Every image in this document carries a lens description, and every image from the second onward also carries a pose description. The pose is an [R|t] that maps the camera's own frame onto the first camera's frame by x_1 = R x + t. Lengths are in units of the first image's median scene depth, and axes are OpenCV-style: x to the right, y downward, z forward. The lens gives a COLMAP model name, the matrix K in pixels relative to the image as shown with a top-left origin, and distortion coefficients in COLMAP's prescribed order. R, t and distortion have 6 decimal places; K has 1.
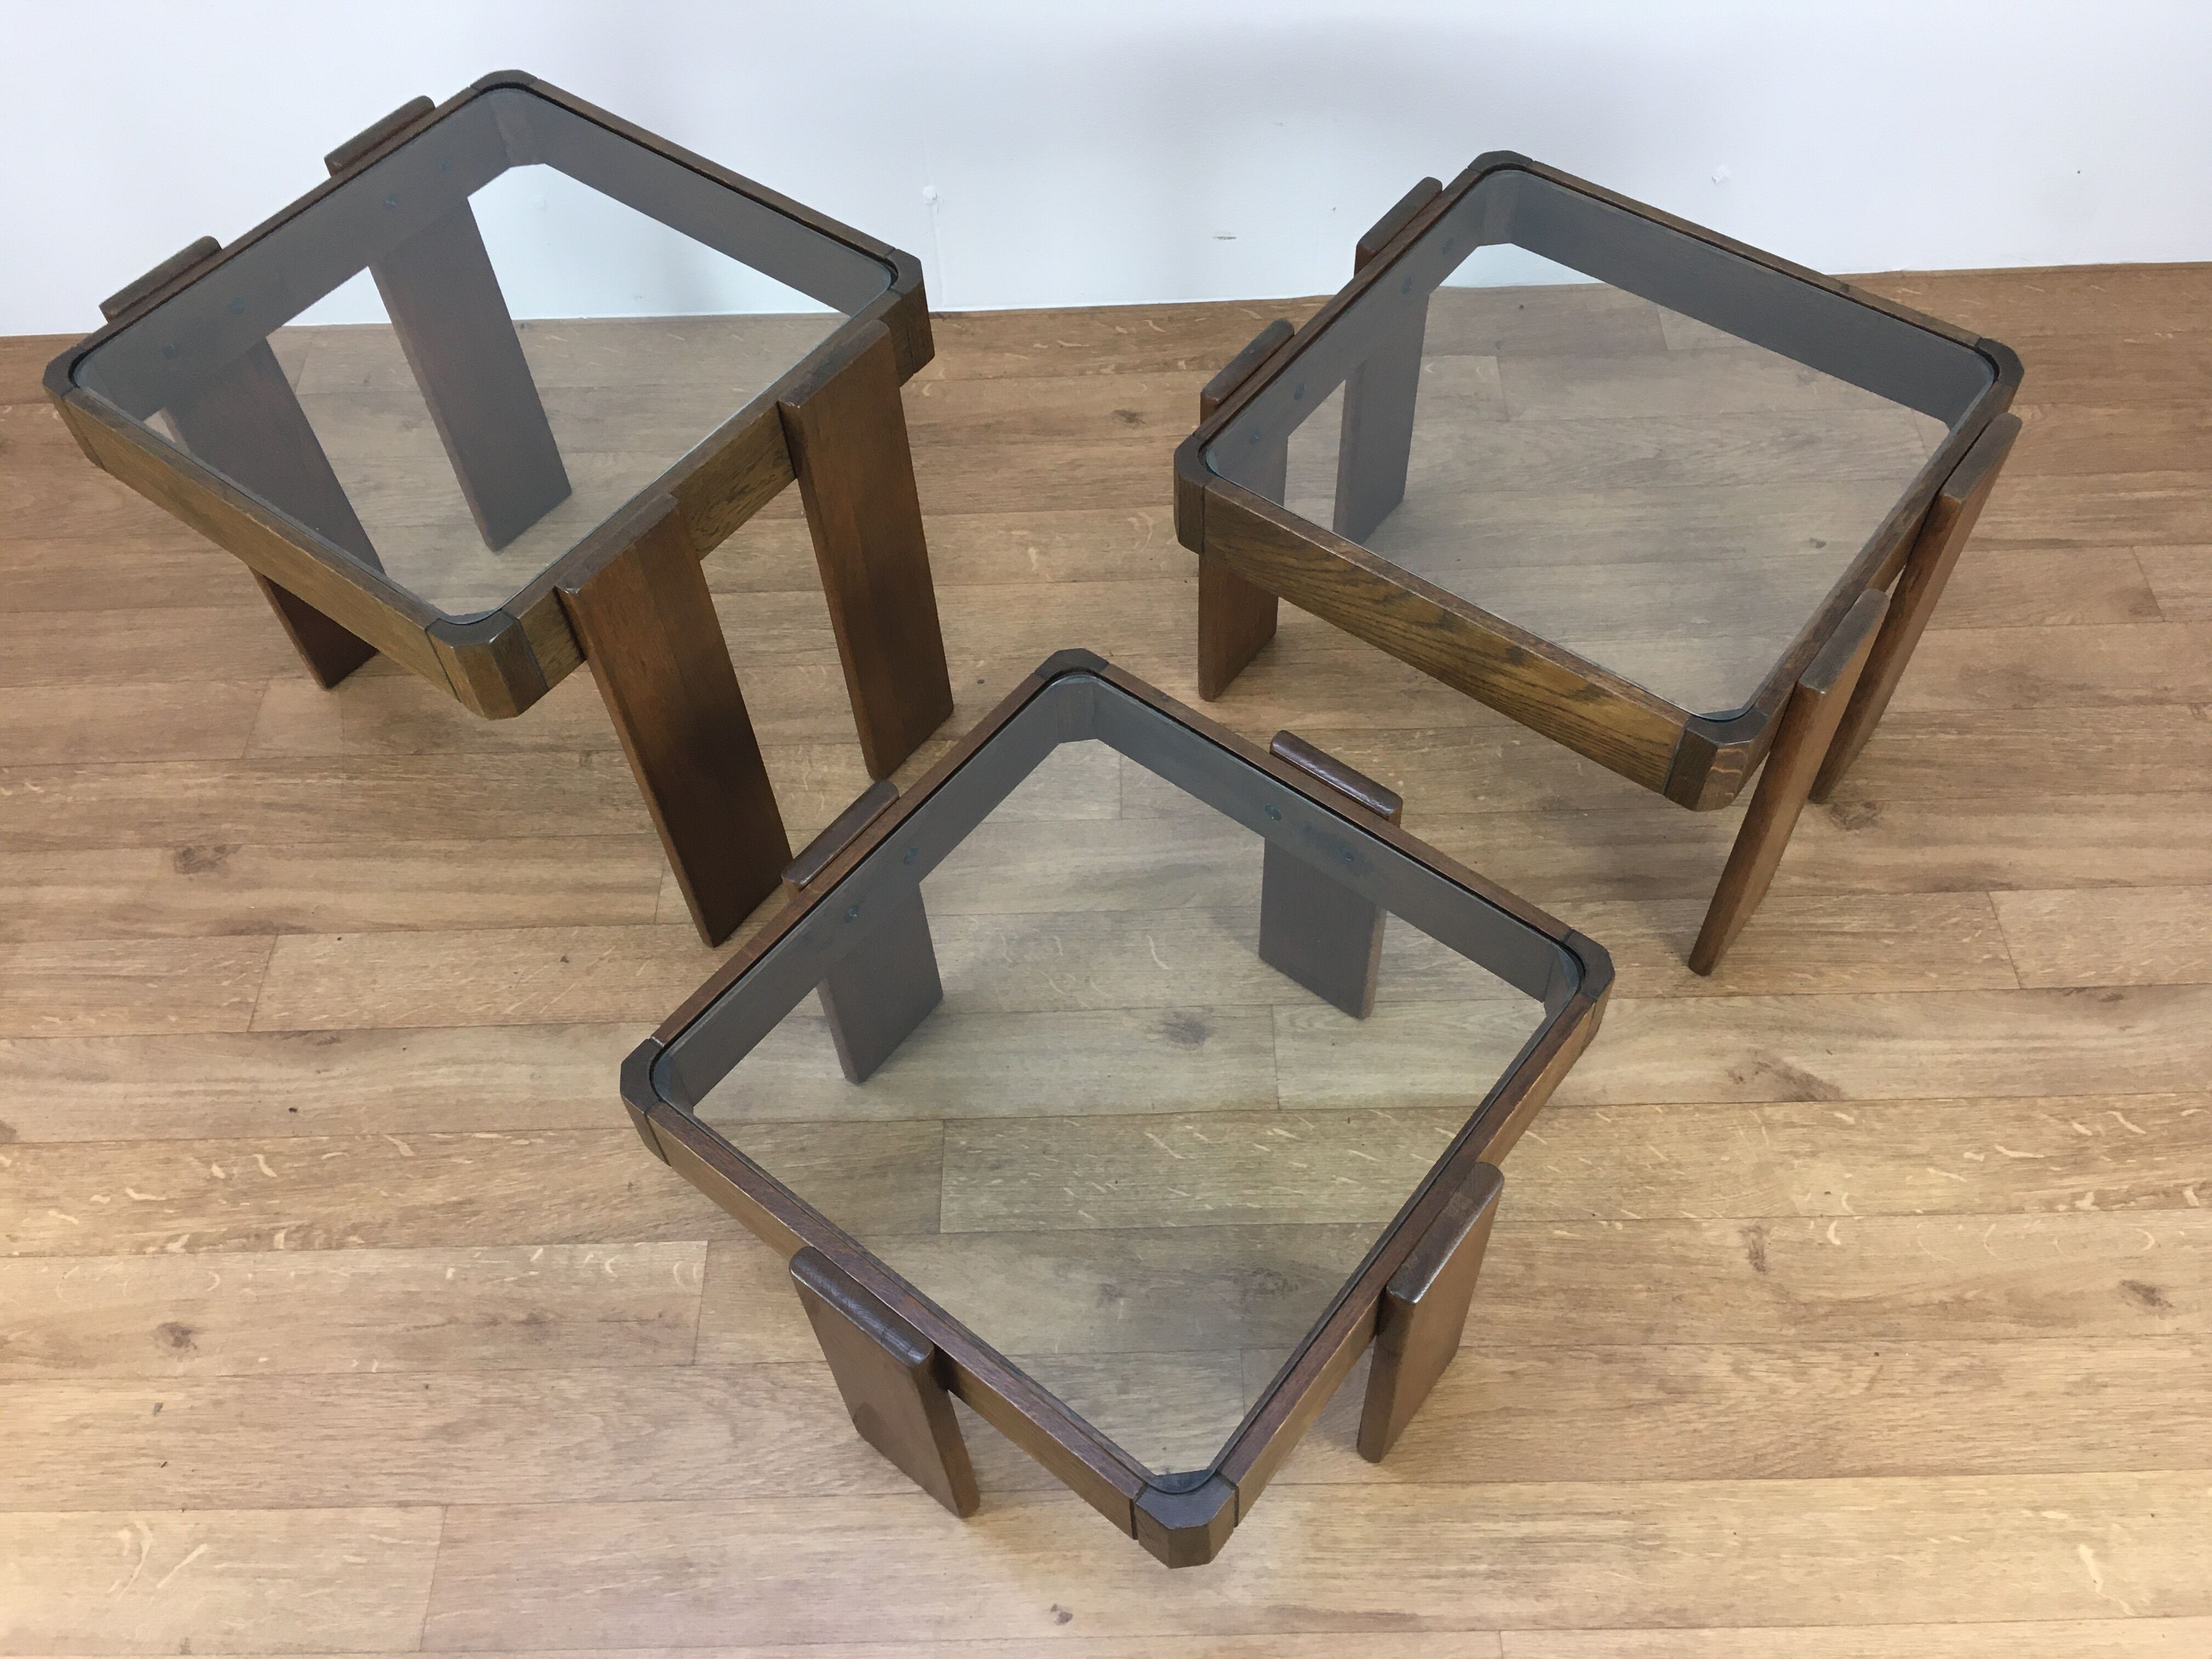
lens RADIAL K [[1930.6, 0, 1114.3], [0, 1930.6, 850.4], [0, 0, 1]] dist [0.075106, -0.134733]
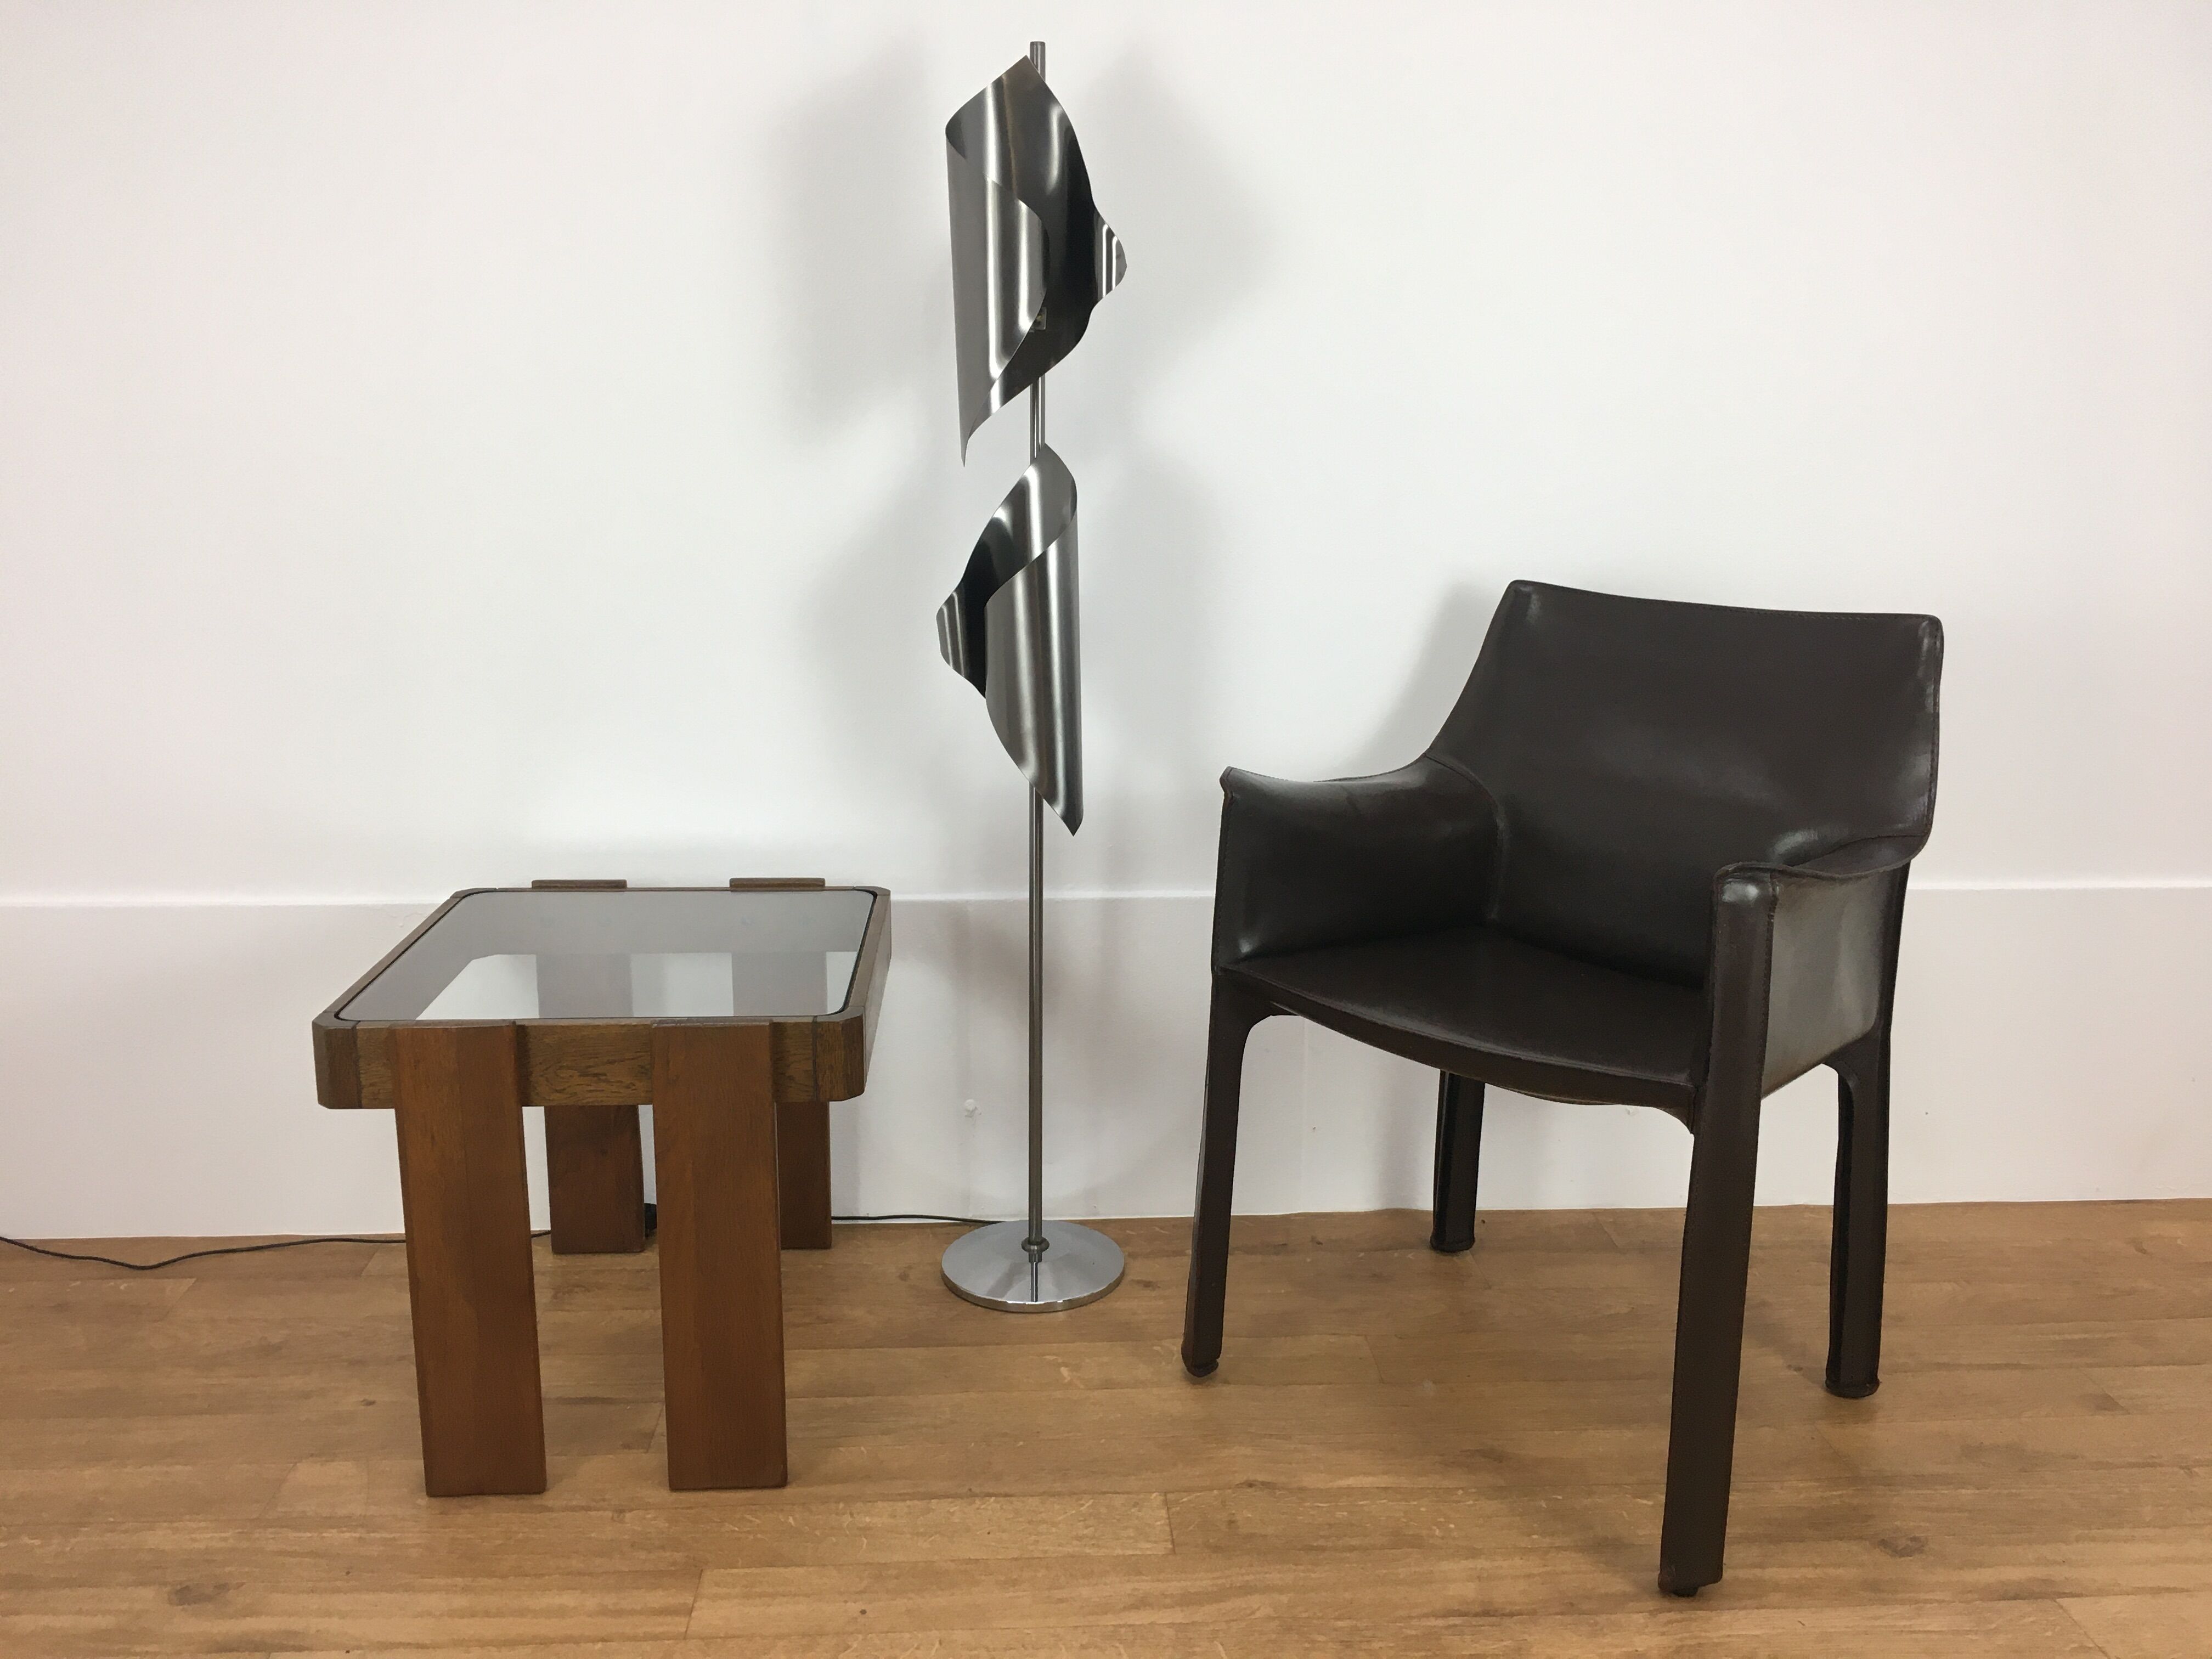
lens RADIAL K [[1930.6, 0, 1105.6], [0, 1930.6, 843.1], [0, 0, 1]] dist [0.075106, -0.134733]
pose [[0.997860, 0.031717, 0.057173, -0.109668], [0.015164, 0.738347, -0.674251, 0.422260], [-0.063599, 0.673675, 0.736286, 0.042608]]
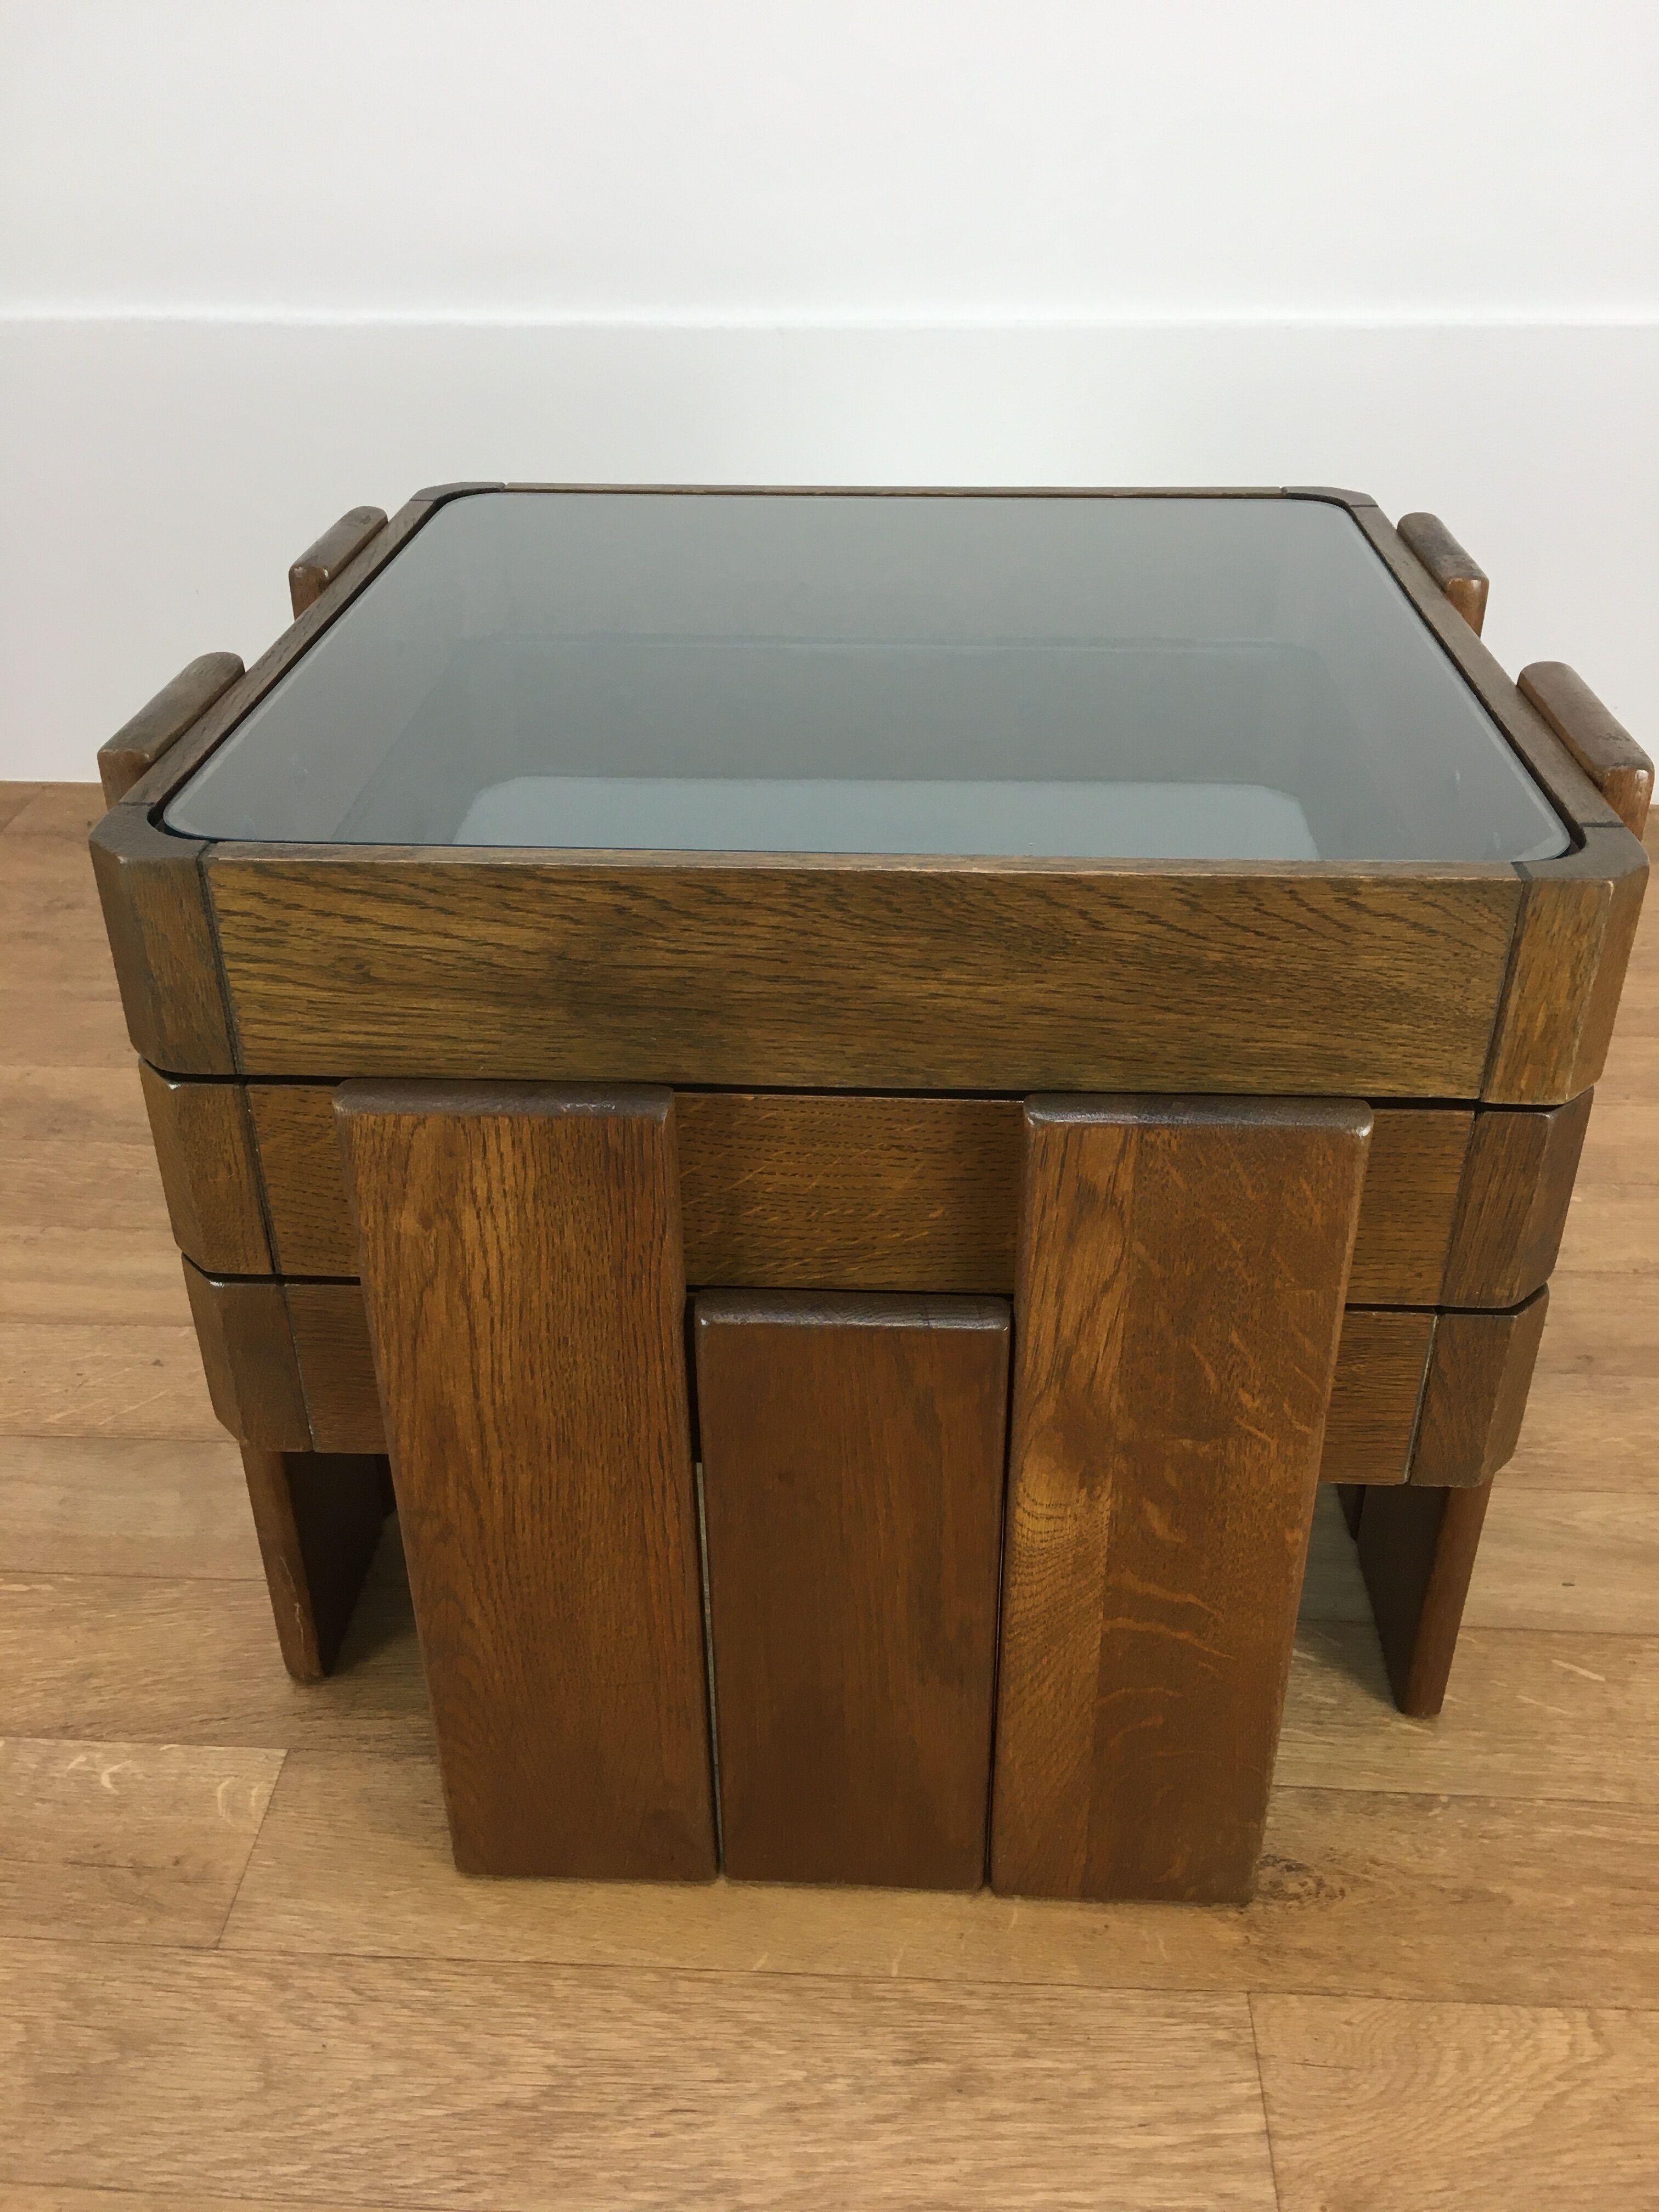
lens RADIAL K [[1930.6, 0, 827.0], [0, 1930.6, 1103.4], [0, 0, 1]] dist [0.075106, -0.134733]
pose [[0.997290, 0.061079, -0.041001, -0.037974], [-0.072384, 0.914182, -0.398788, 0.237872], [0.013125, 0.400675, 0.916126, 0.388884]]
